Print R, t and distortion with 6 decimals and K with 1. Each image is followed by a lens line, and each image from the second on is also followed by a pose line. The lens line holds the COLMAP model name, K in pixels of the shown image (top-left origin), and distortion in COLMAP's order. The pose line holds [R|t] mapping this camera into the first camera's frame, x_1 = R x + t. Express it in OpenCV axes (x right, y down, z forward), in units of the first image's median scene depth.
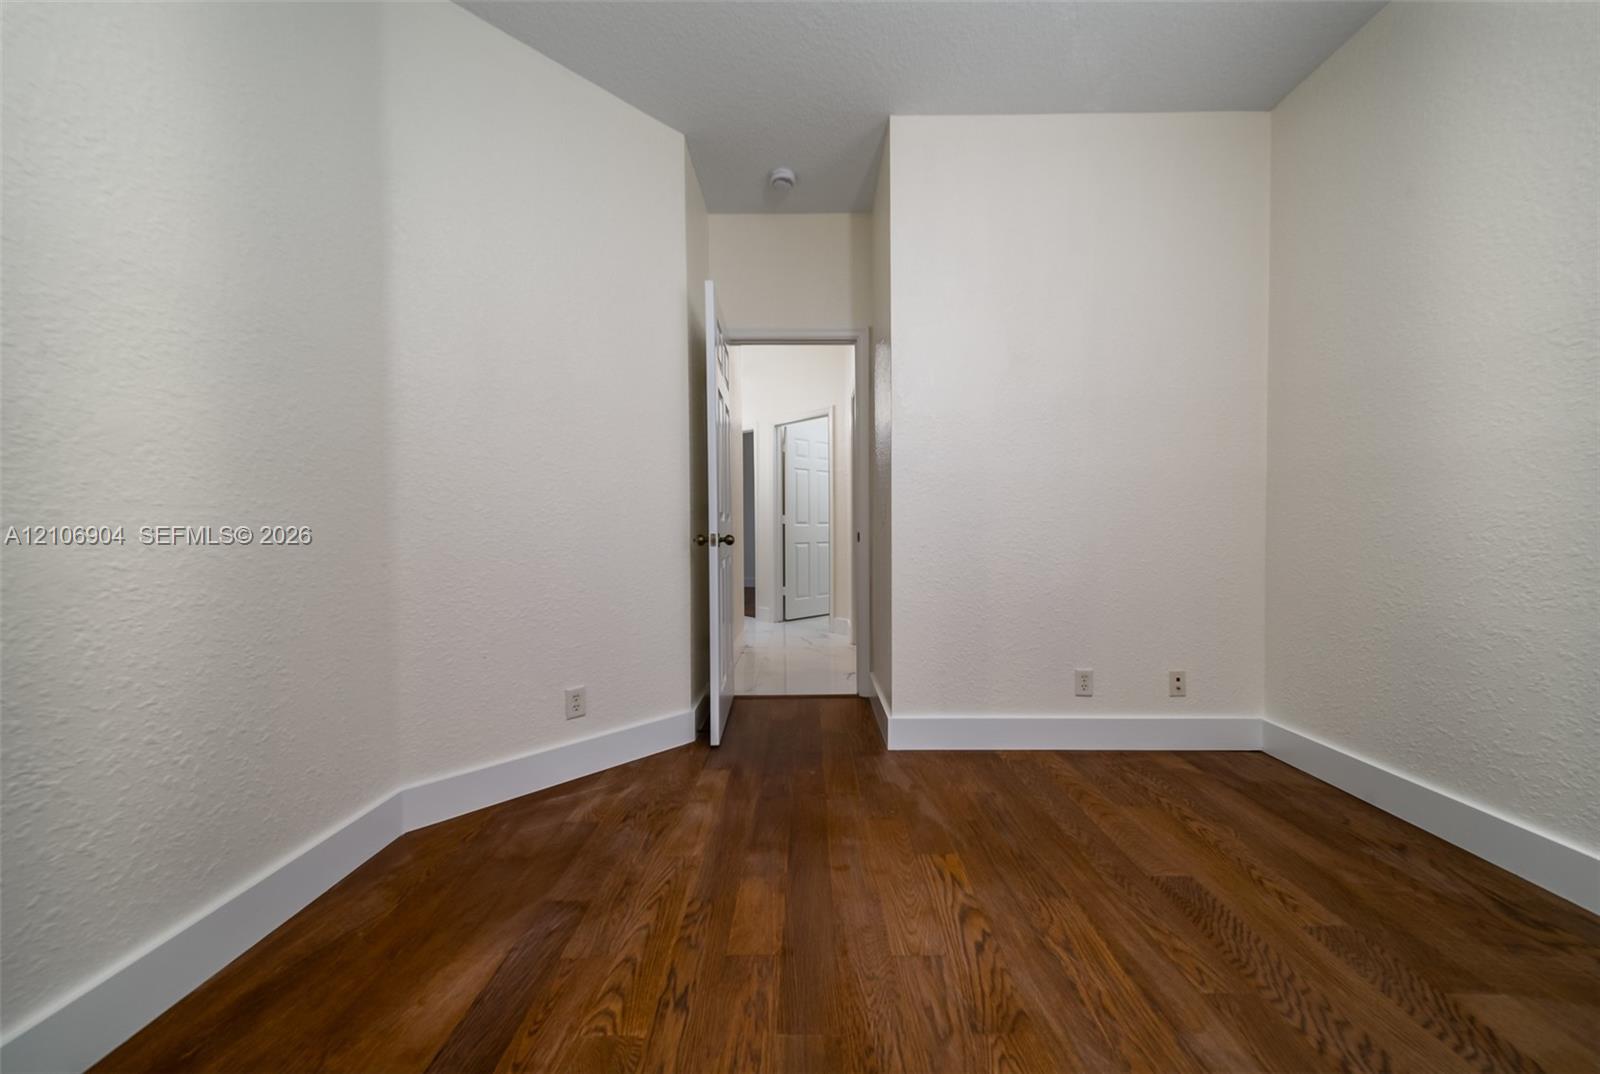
lens RADIAL K [[575.6, 0, 815.9], [0, 575.6, 548.0], [0, 0, 1]] dist [0.023111, -0.005852]
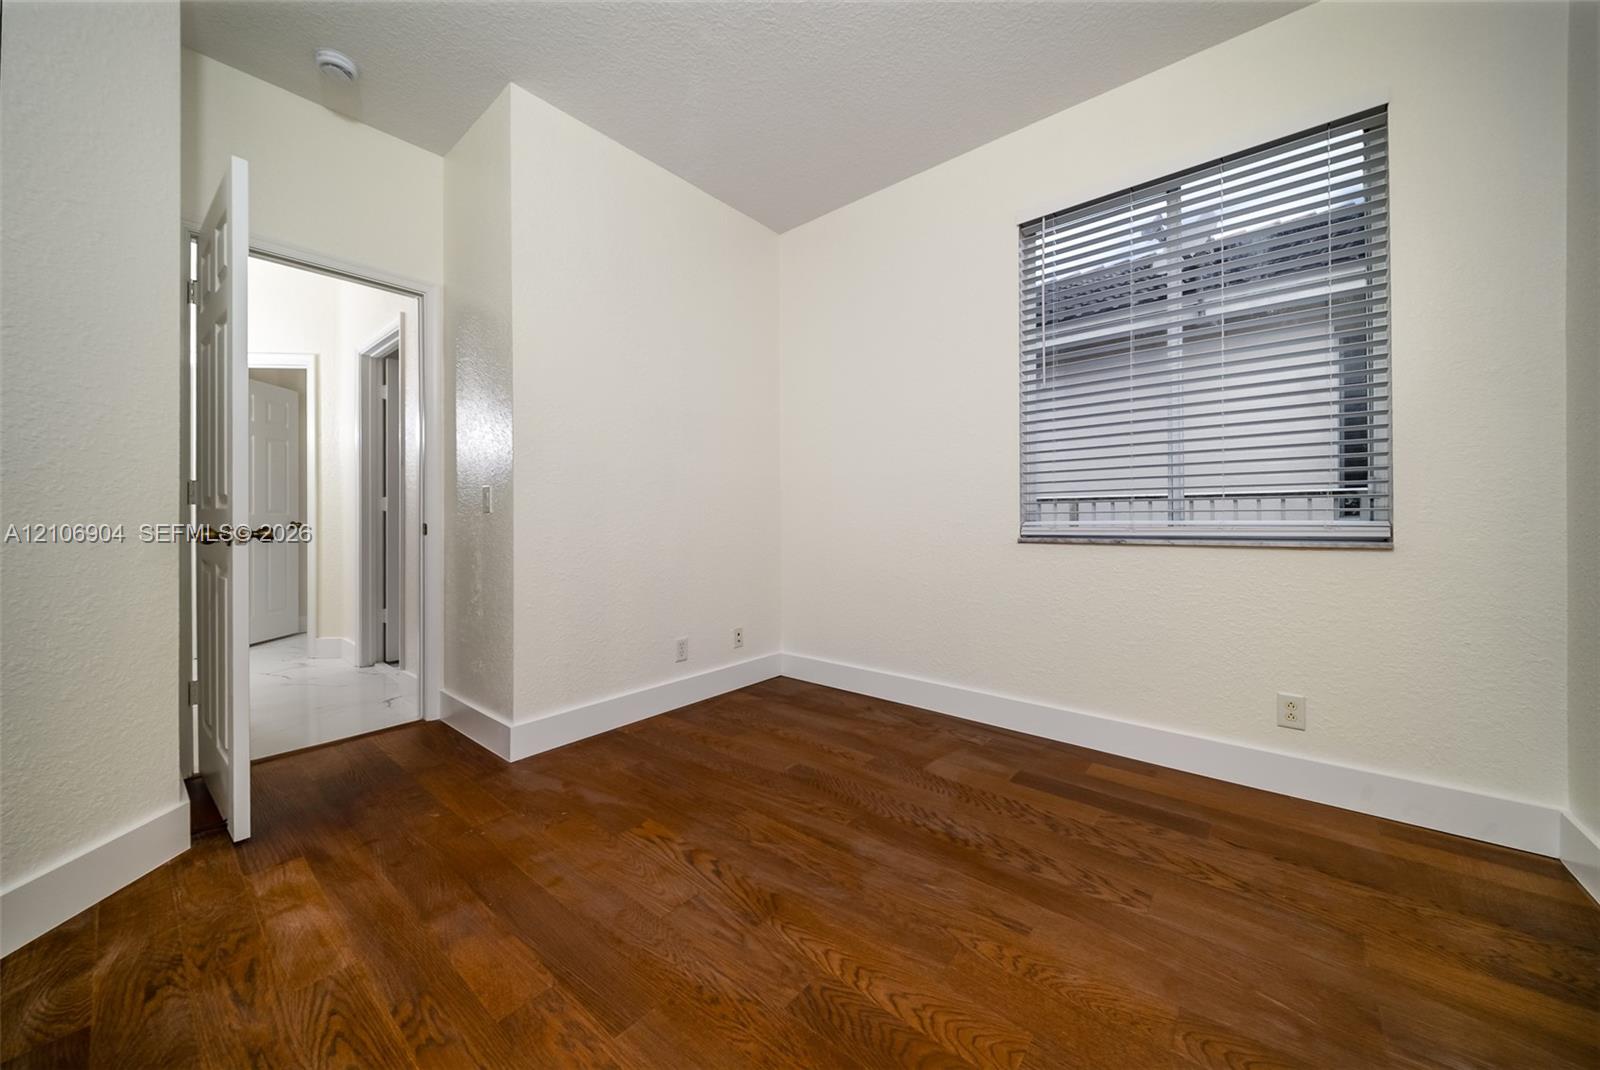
lens RADIAL K [[565.4, 0, 806.8], [0, 565.4, 529.1], [0, 0, 1]] dist [0.019921, -0.009004]
pose [[0.644275, -0.013646, 0.764672, -0.398595], [0.027494, 0.999608, -0.005326, -0.000991], [-0.764299, 0.024455, 0.644398, 0.082703]]
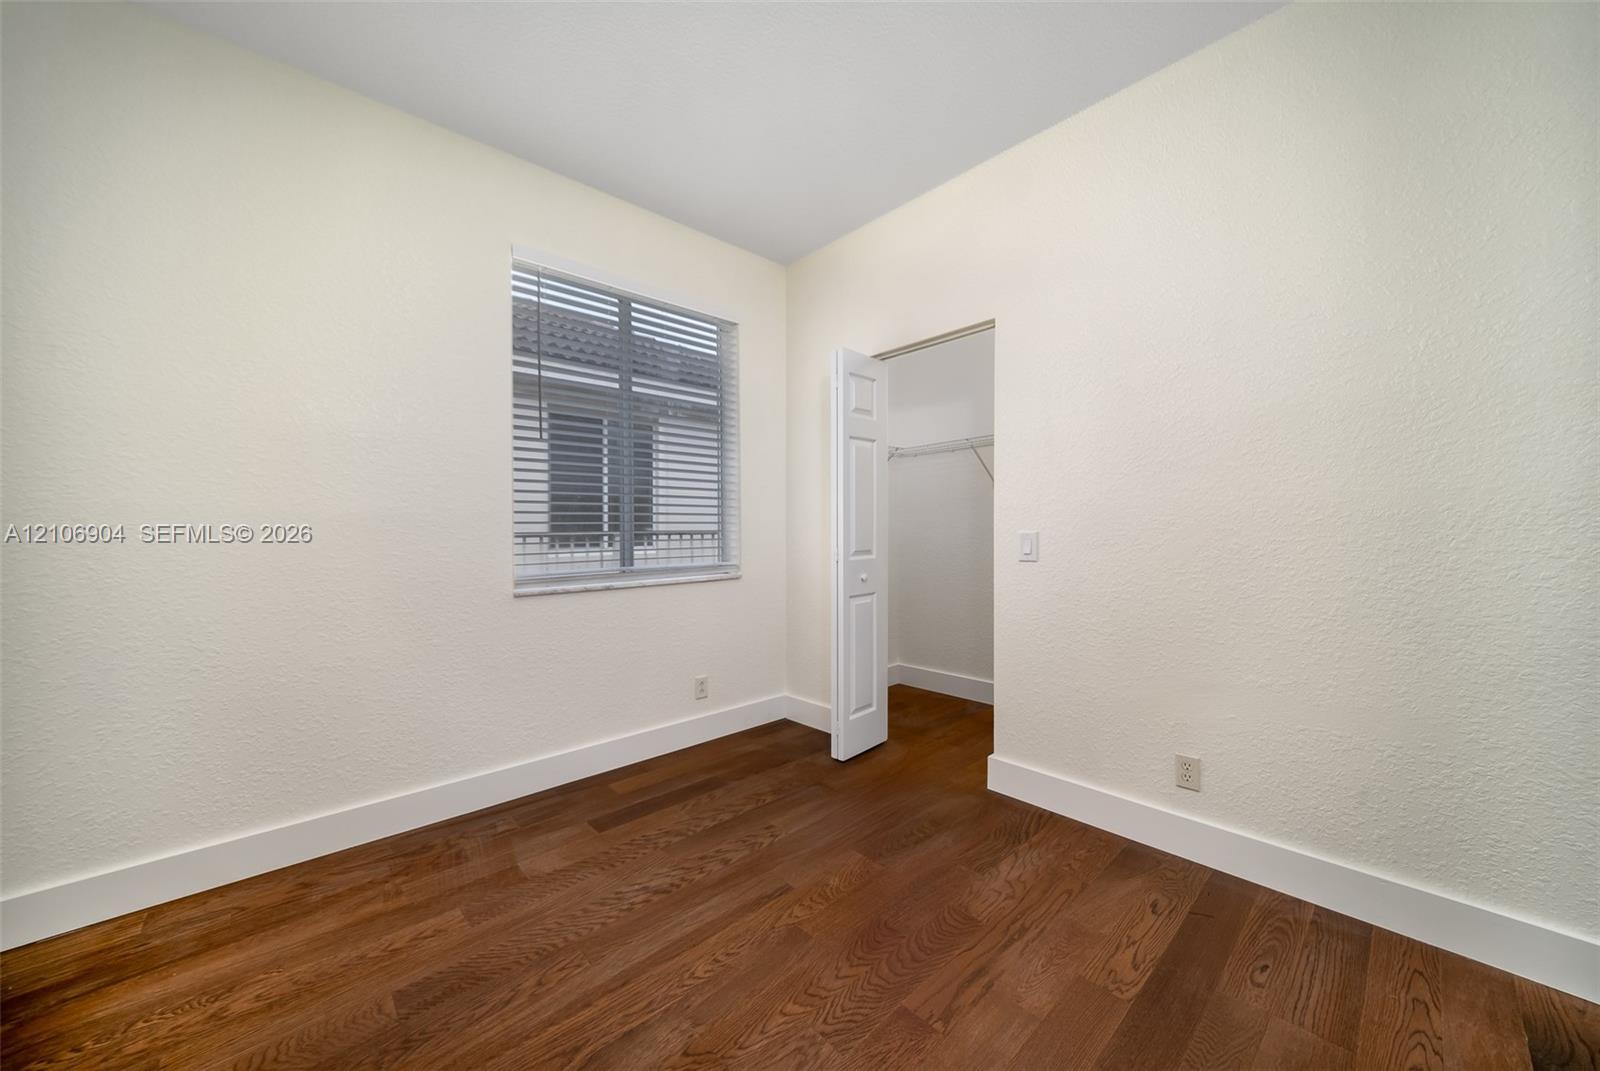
lens RADIAL K [[563.5, 0, 801.1], [0, 563.5, 532.8], [0, 0, 1]] dist [0.021859, -0.008722]
pose [[-0.654663, 0.004161, 0.755909, -0.434655], [0.035351, 0.999059, 0.025116, -0.141319], [-0.755094, 0.043165, -0.654194, 1.082066]]
